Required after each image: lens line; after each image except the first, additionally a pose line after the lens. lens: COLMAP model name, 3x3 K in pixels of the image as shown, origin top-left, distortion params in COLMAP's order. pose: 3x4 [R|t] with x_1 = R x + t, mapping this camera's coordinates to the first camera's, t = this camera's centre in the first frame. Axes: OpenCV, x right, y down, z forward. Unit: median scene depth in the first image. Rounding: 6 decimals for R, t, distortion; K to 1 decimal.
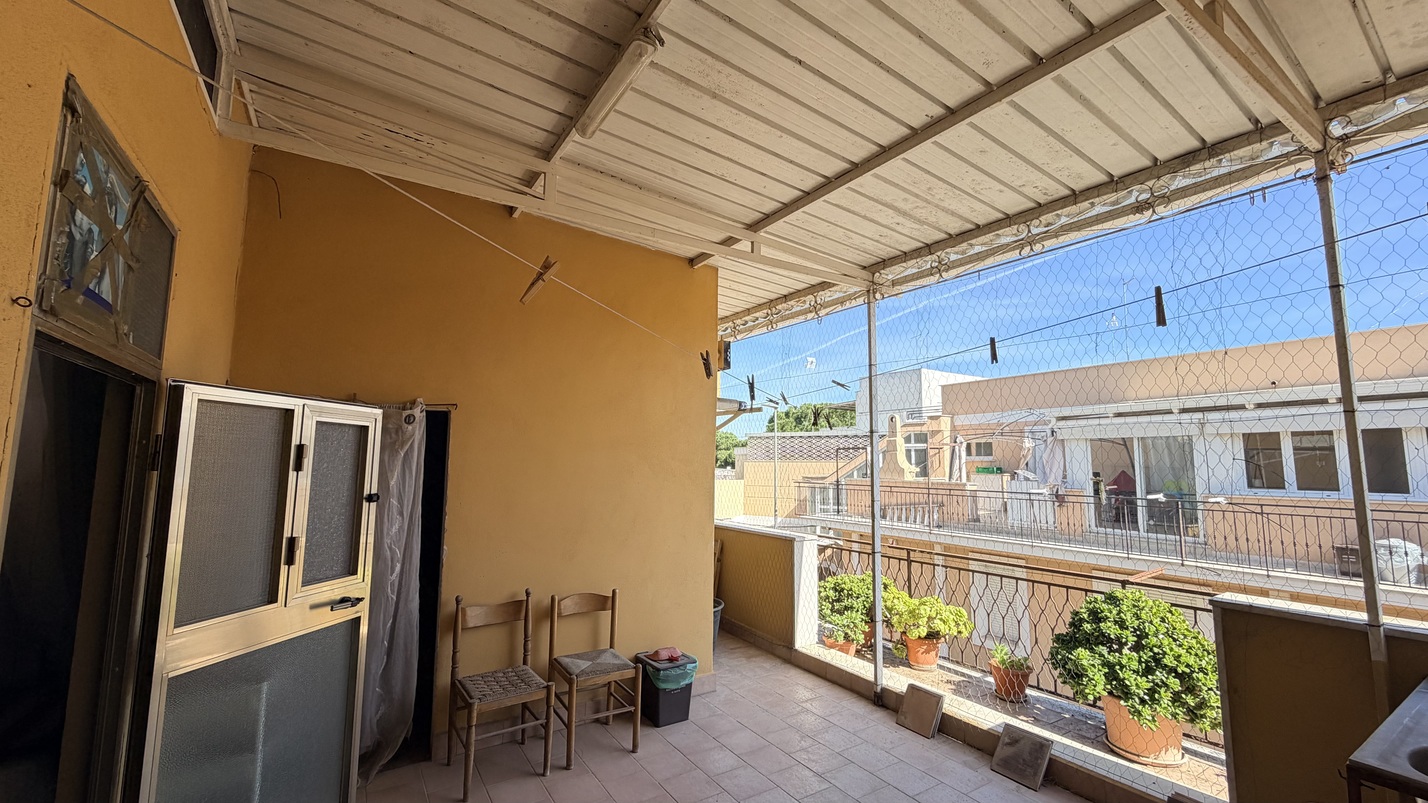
lens RADIAL K [[569.1, 0, 714.0], [0, 569.1, 401.5], [0, 0, 1]] dist [0.004120, 0.000205]
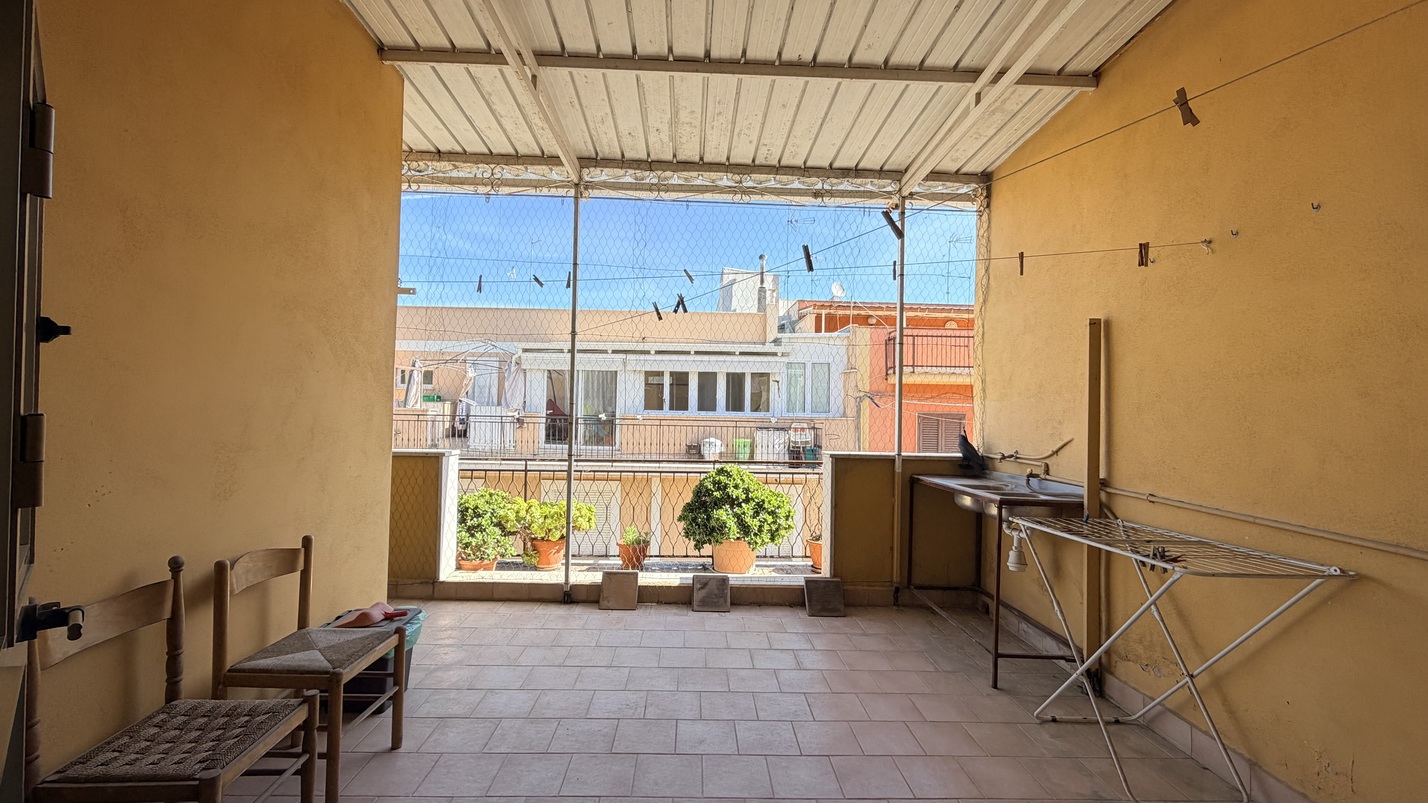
lens RADIAL K [[563.9, 0, 710.9], [0, 563.9, 395.4], [0, 0, 1]] dist [0.000099, 0.000038]
pose [[0.527643, 0.020765, 0.849212, -0.465851], [-0.107066, 0.993354, 0.042234, 0.105678], [-0.842692, -0.113207, 0.526360, 0.324385]]
